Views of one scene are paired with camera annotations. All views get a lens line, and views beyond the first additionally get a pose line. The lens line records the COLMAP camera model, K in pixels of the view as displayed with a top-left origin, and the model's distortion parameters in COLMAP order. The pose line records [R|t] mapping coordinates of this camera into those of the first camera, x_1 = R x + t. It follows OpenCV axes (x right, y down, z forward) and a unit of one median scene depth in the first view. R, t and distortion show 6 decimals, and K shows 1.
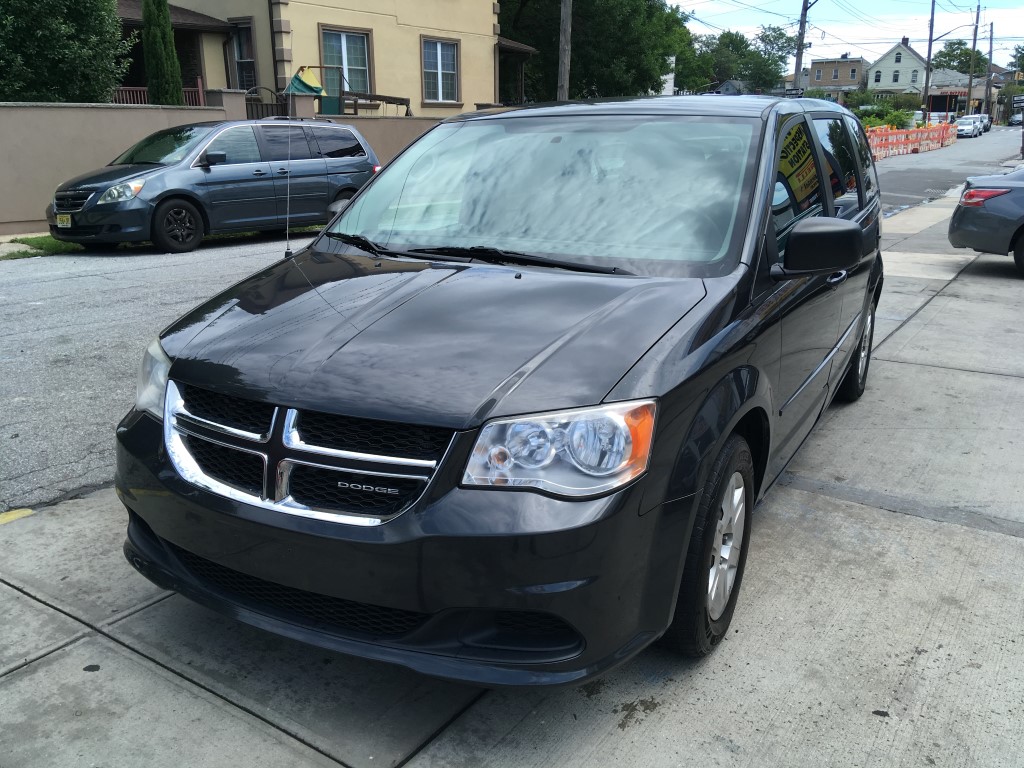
lens RADIAL K [[854.6, 0, 517.1], [0, 854.6, 381.0], [0, 0, 1]] dist [0.128672, -0.172399]
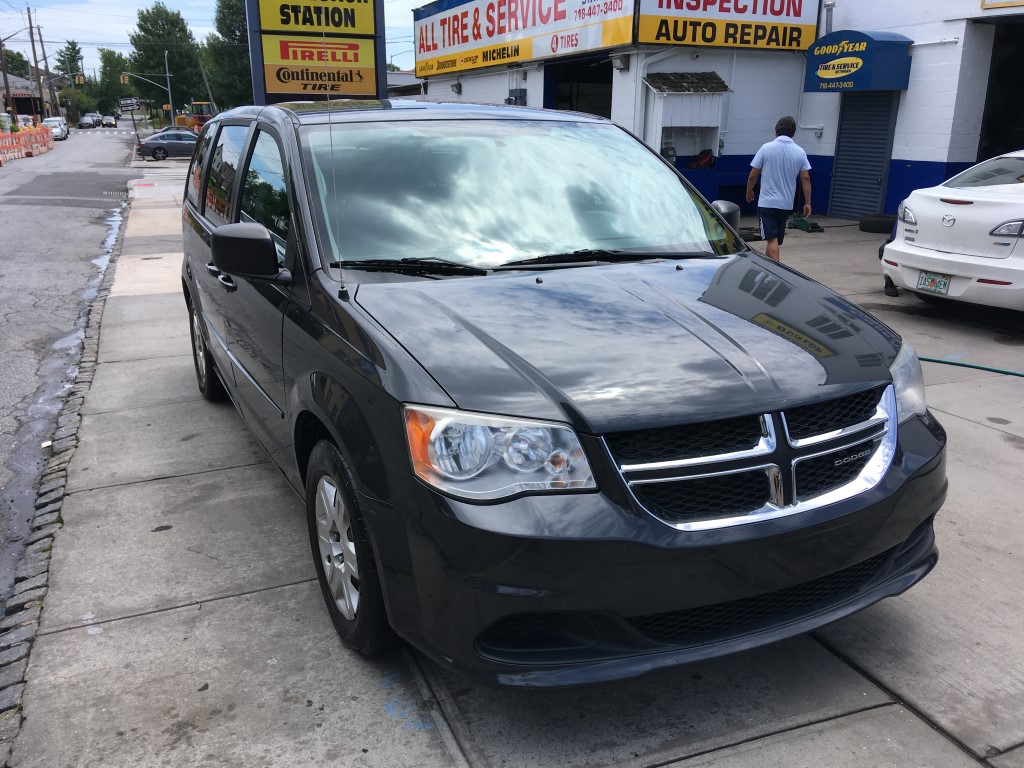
lens RADIAL K [[854.6, 0, 517.1], [0, 854.6, 381.0], [0, 0, 1]] dist [0.128672, -0.172399]
pose [[0.587775, -0.228800, 0.775997, -1.106070], [0.231055, 0.966700, 0.110017, -0.166380], [-0.775328, 0.114633, 0.621068, 0.554173]]
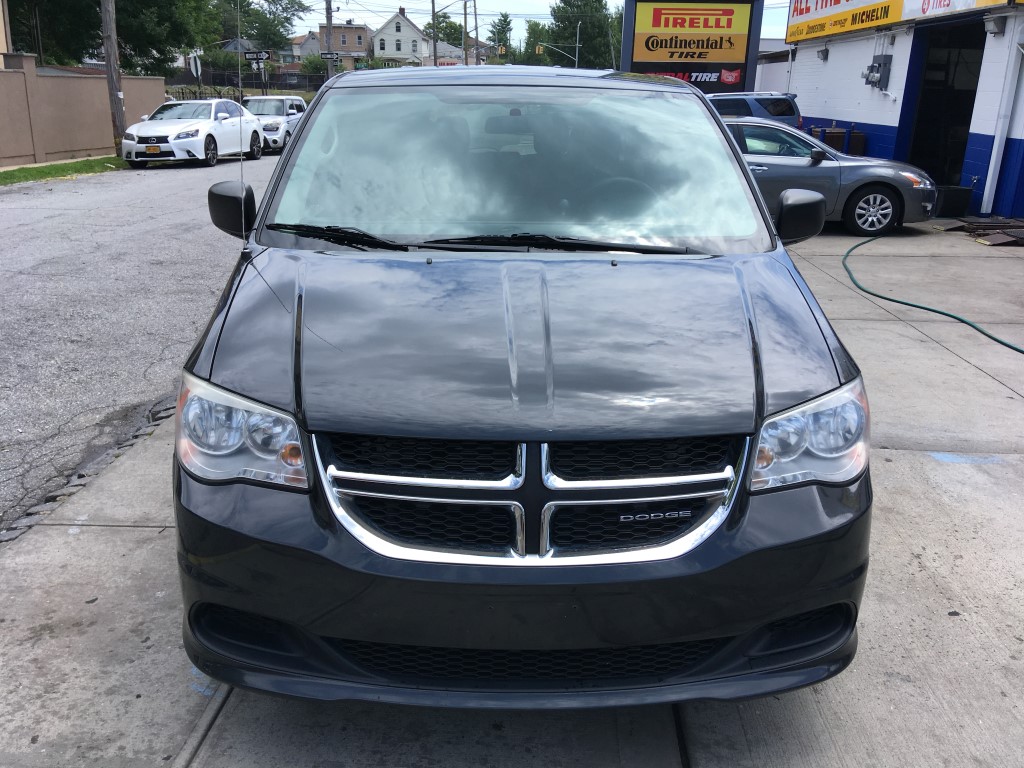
lens RADIAL K [[866.8, 0, 514.1], [0, 866.8, 381.6], [0, 0, 1]] dist [0.115681, -0.169393]
pose [[0.870843, -0.136998, 0.472085, -0.618241], [0.119870, 0.990571, 0.066340, -0.078361], [-0.476722, -0.001183, 0.879053, 0.246250]]
